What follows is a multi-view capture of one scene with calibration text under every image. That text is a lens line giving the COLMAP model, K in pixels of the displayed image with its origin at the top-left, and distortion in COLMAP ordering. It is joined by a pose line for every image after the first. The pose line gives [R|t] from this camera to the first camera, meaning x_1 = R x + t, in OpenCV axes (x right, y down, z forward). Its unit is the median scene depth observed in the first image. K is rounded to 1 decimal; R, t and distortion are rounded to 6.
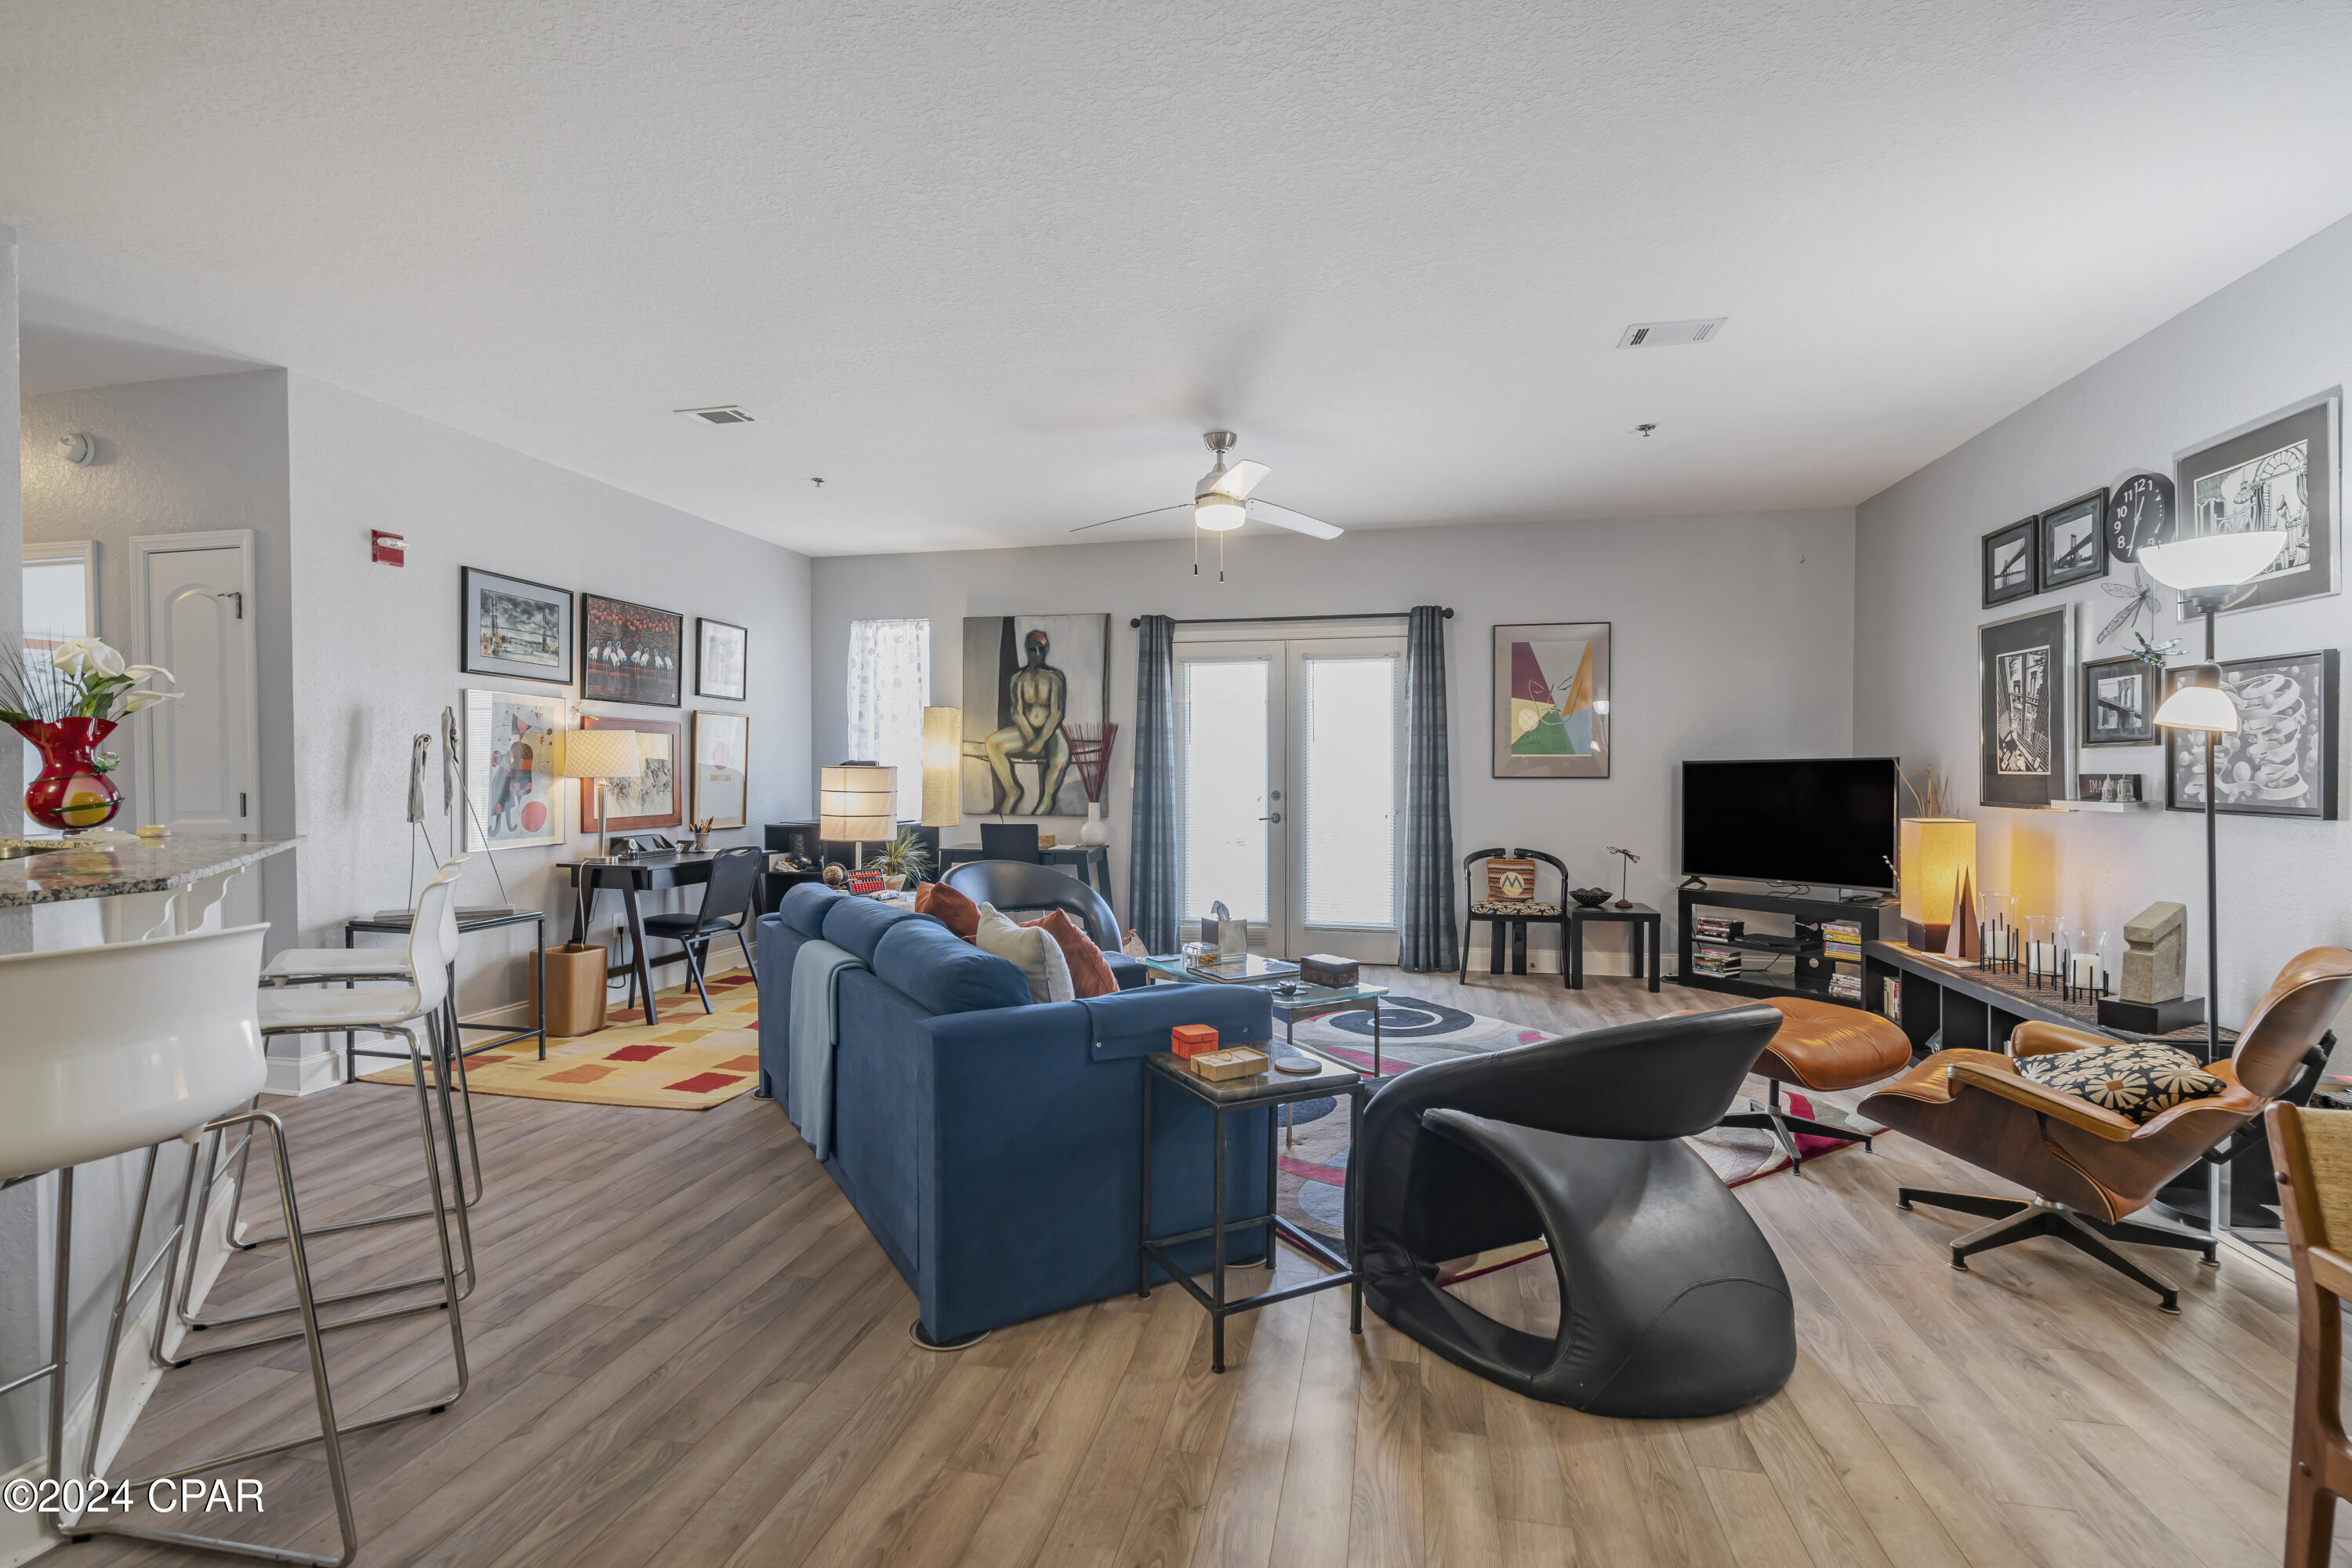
lens RADIAL K [[1068.1, 0, 1175.6], [0, 1068.1, 782.9], [0, 0, 1]] dist [-0.002099, 0.000129]
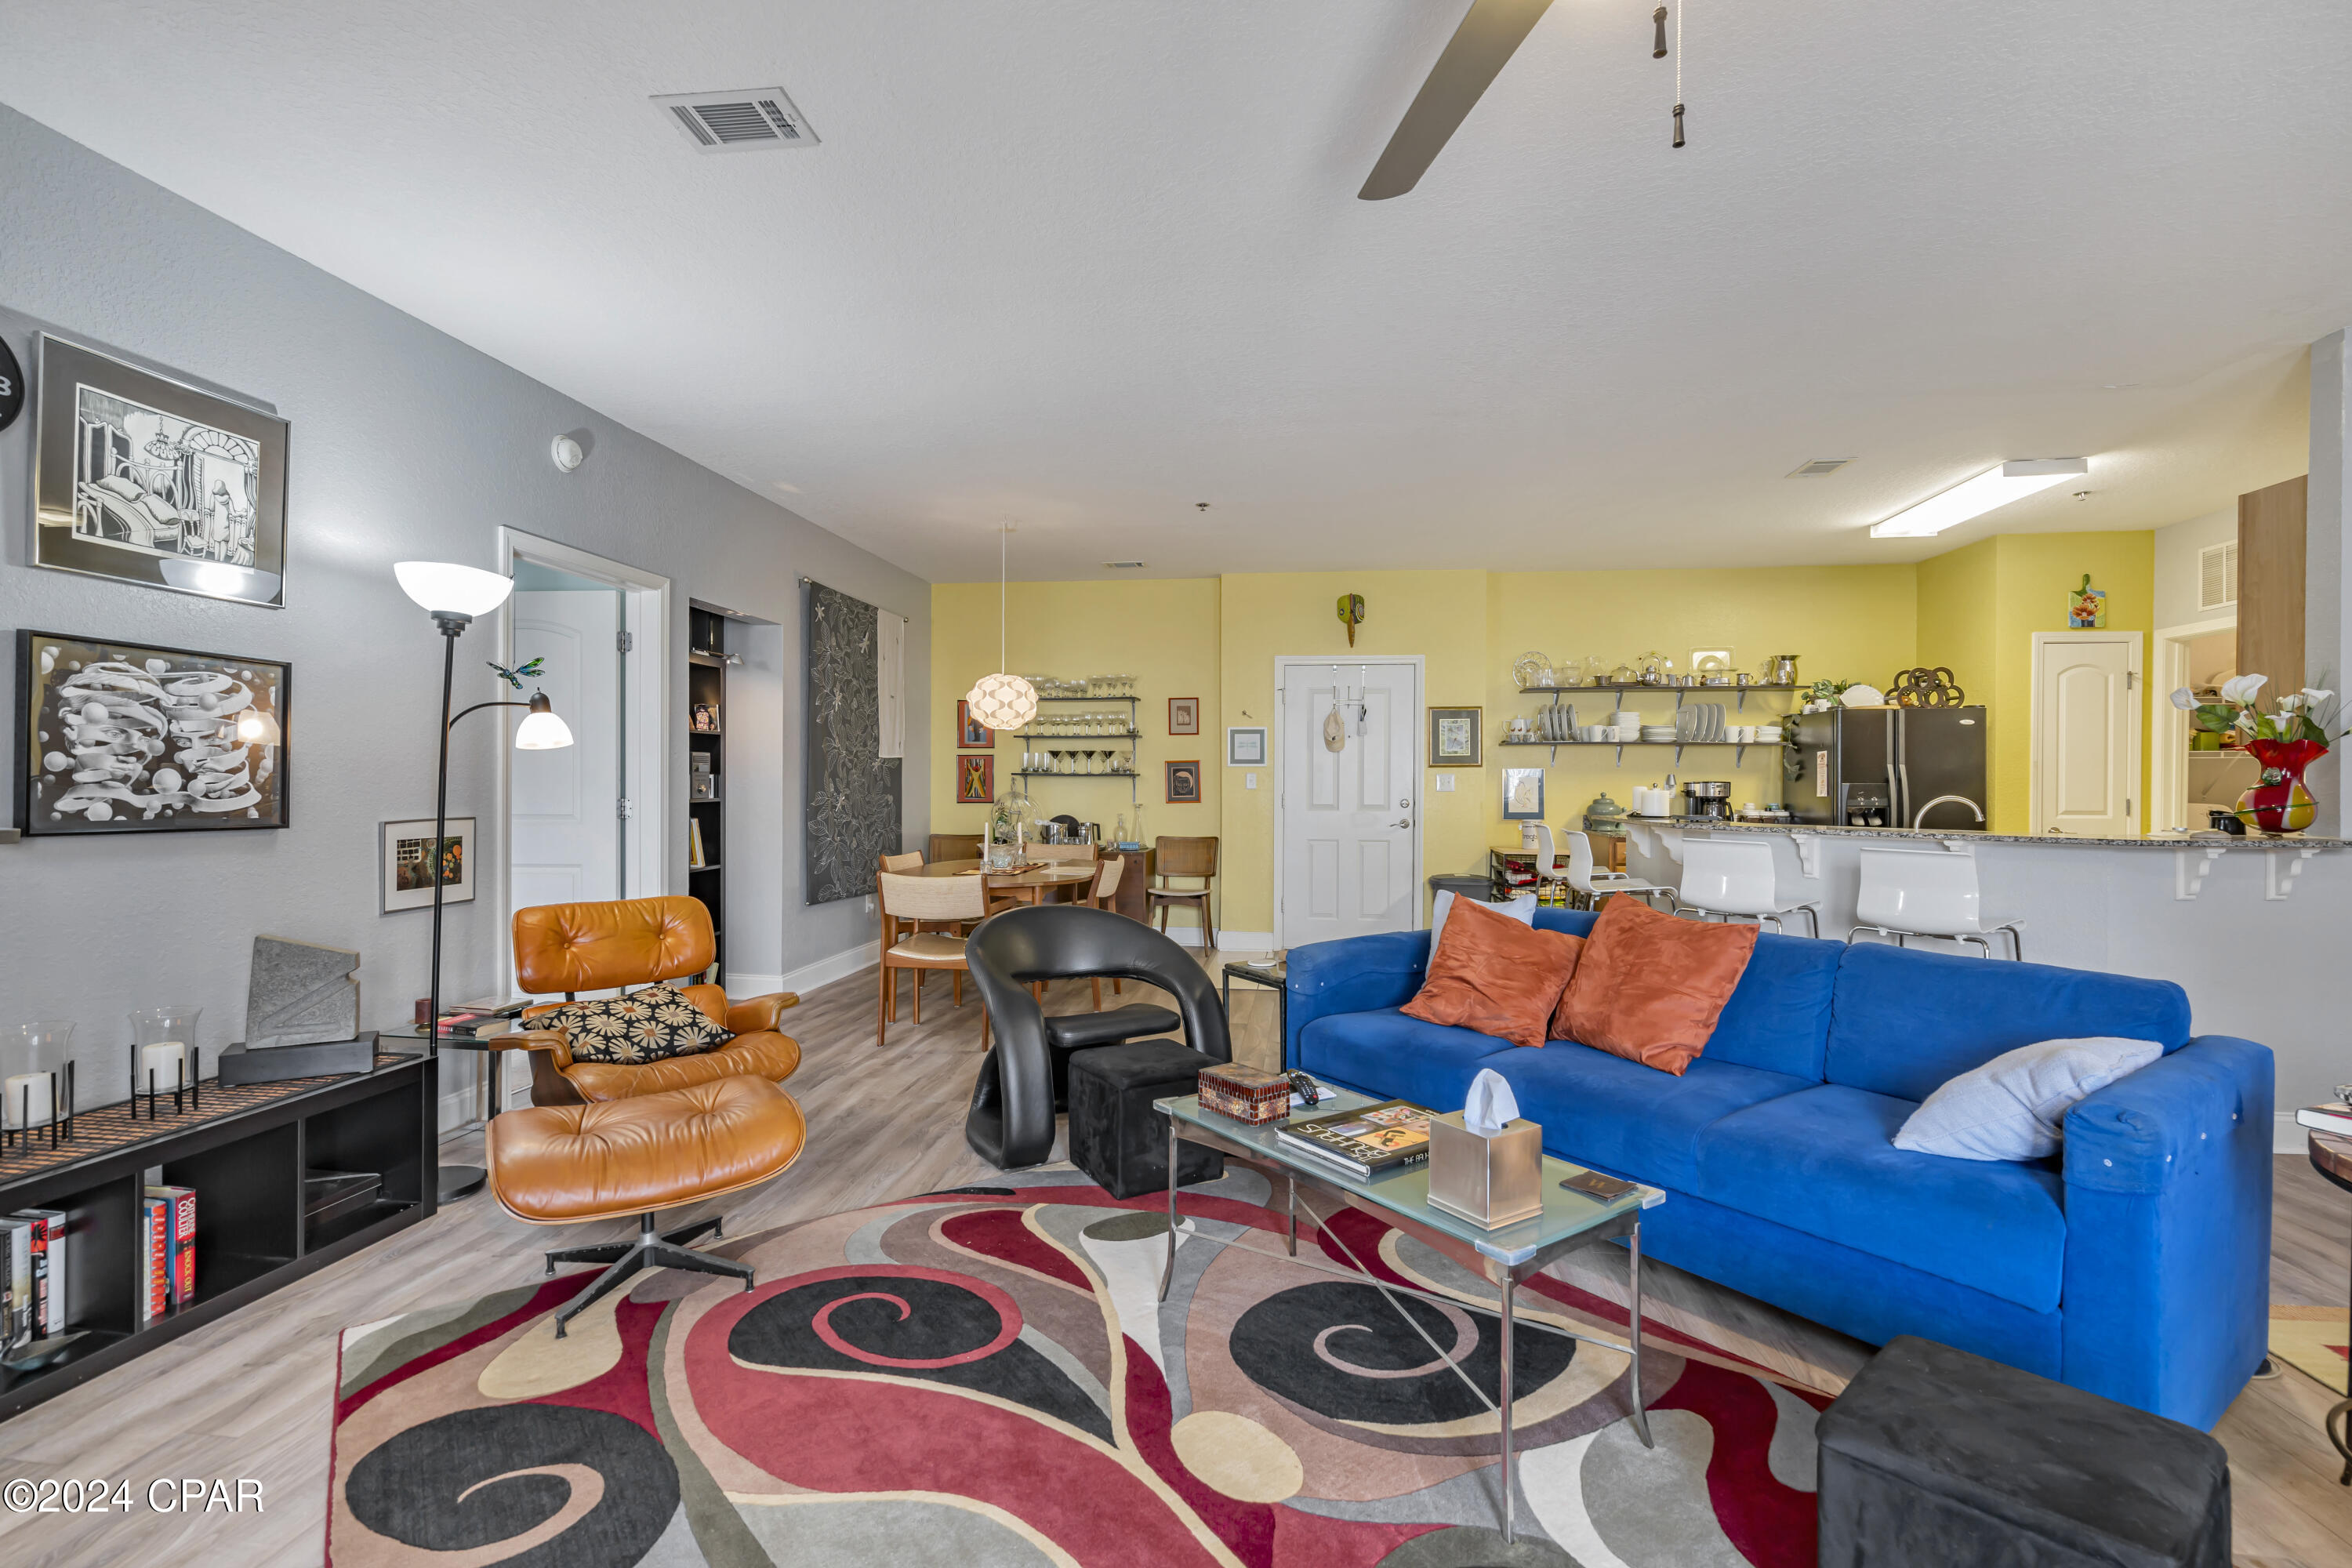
lens RADIAL K [[1068.1, 0, 1177.5], [0, 1068.1, 774.4], [0, 0, 1]] dist [-0.002099, 0.000129]
pose [[-0.996251, -0.001615, -0.086493, 0.200067], [-0.001862, 0.999994, 0.002776, -0.013771], [0.086488, 0.002926, -0.996249, 1.356853]]
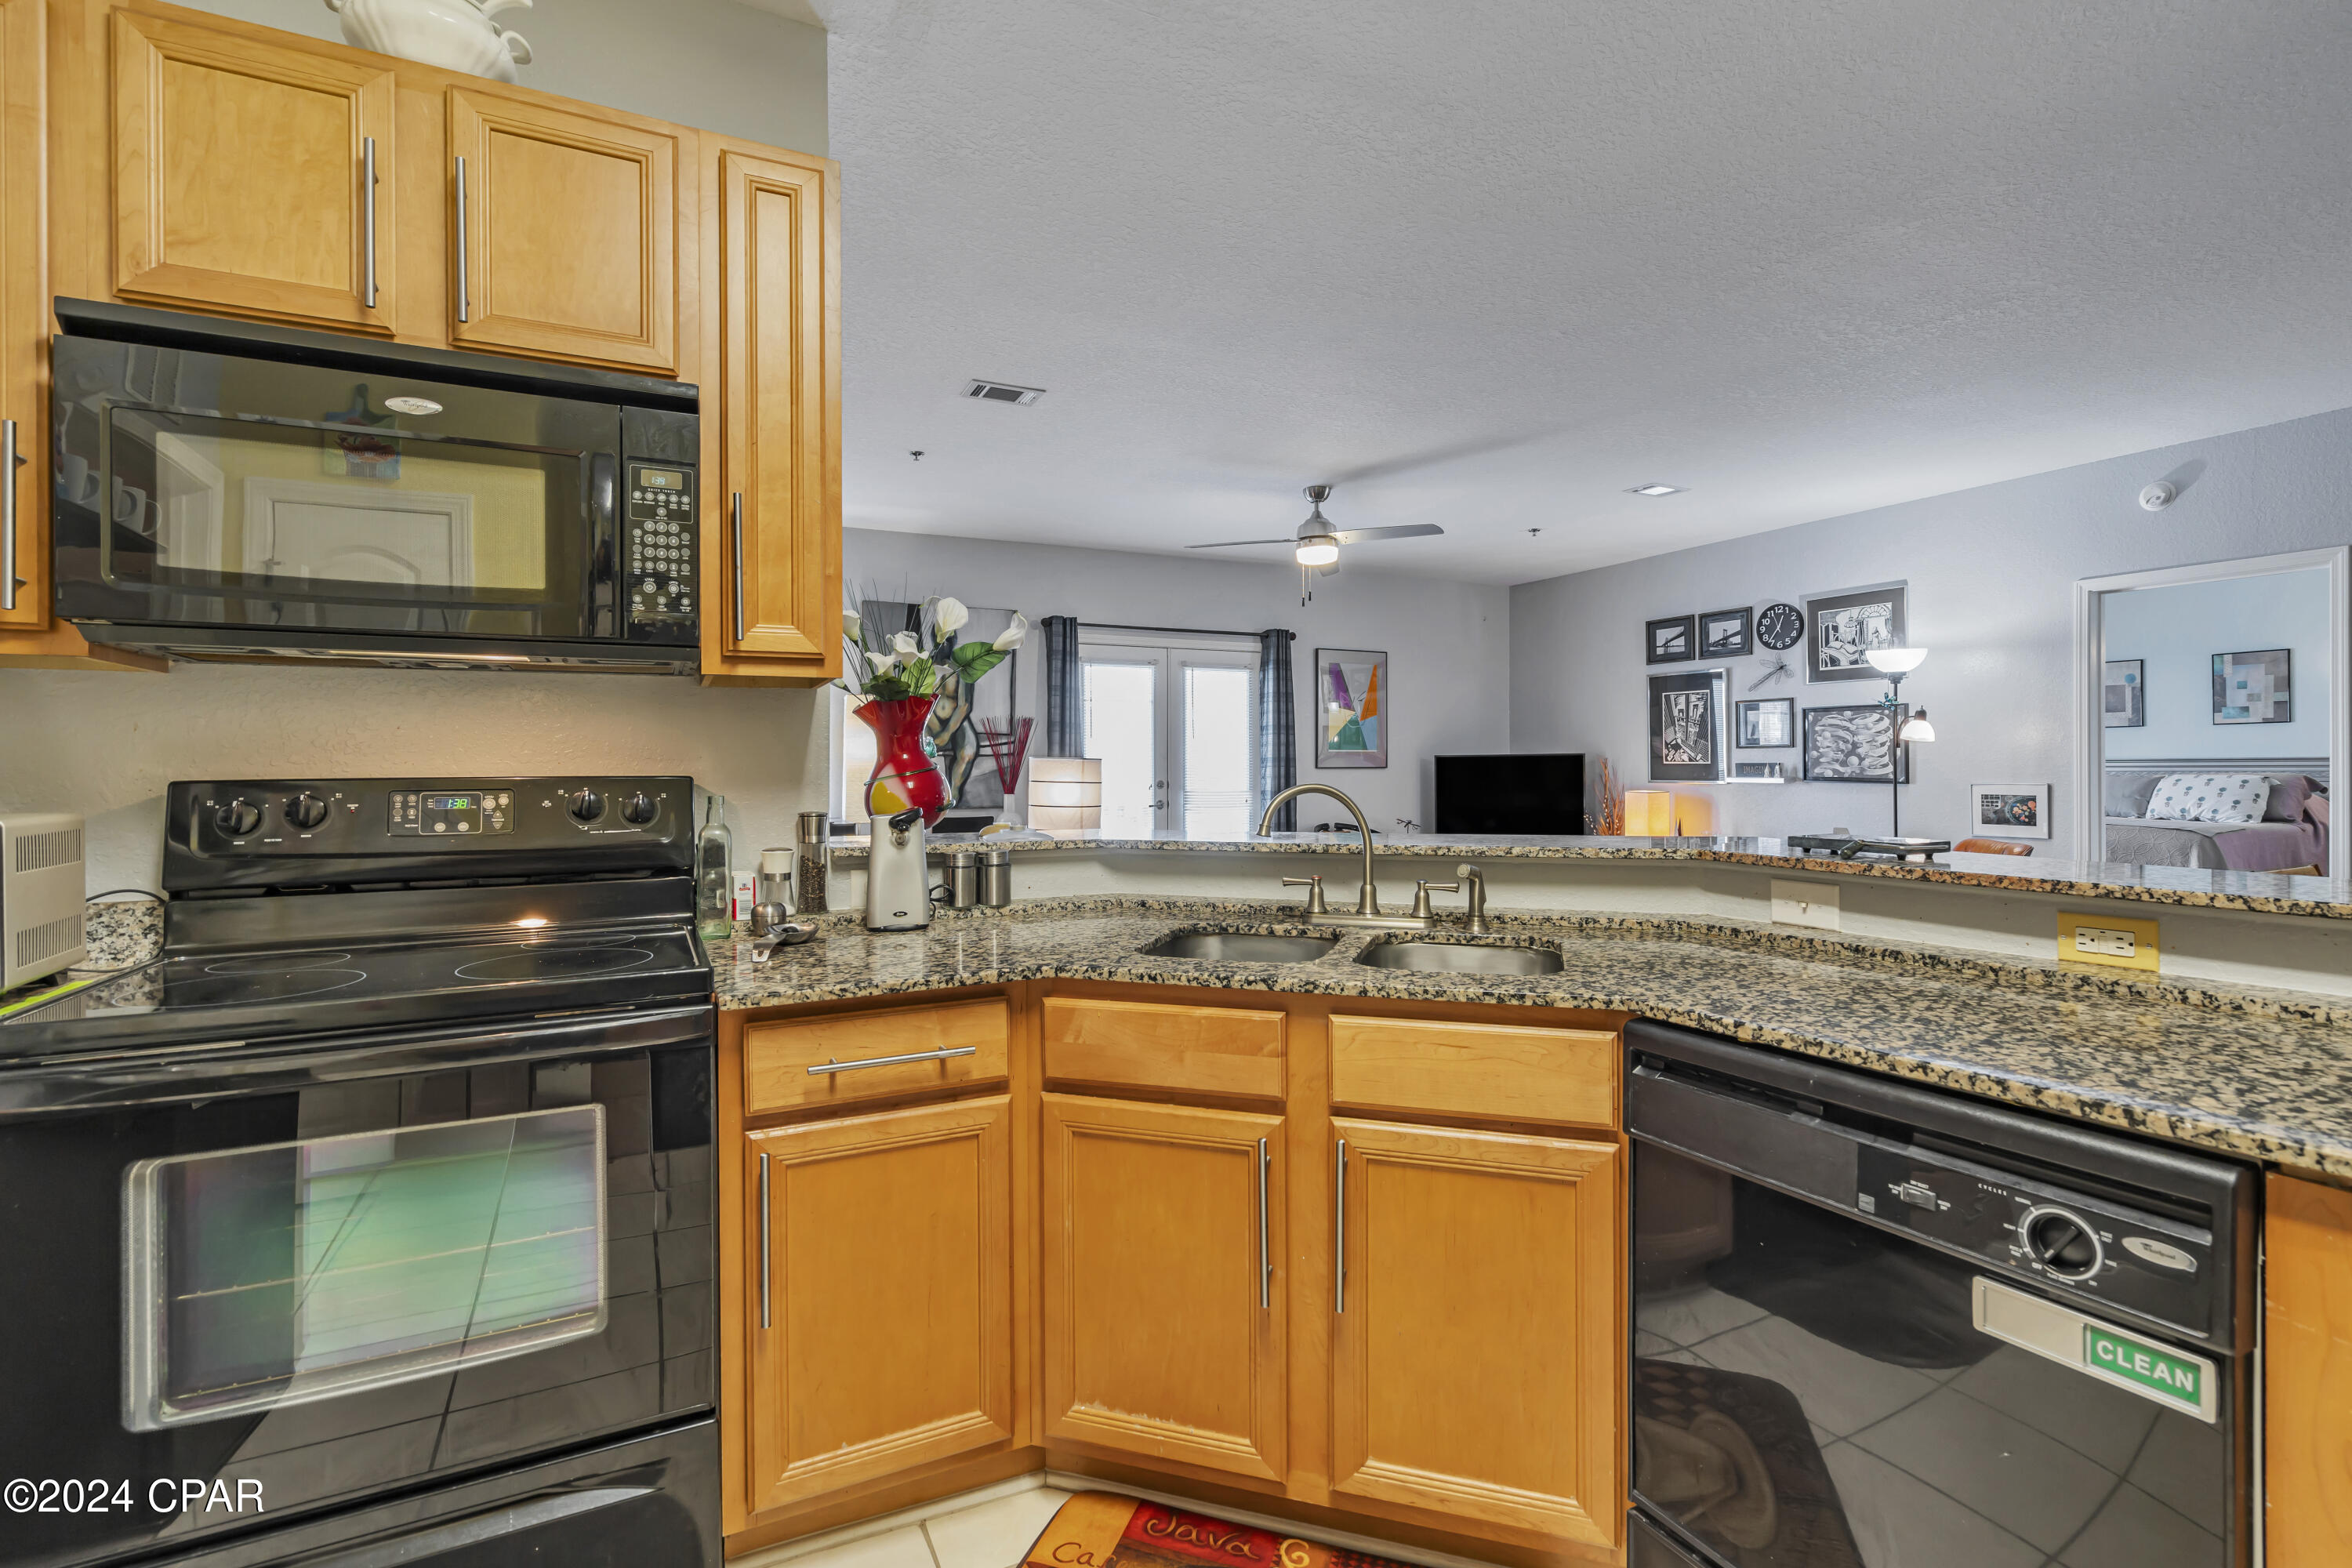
lens RADIAL K [[1068.1, 0, 1164.9], [0, 1068.1, 766.7], [0, 0, 1]] dist [-0.002099, 0.000129]
pose [[0.784223, -0.004493, 0.620463, -0.905688], [0.009941, 0.999936, -0.005324, -0.001468], [-0.620399, 0.010344, 0.784218, 0.160085]]
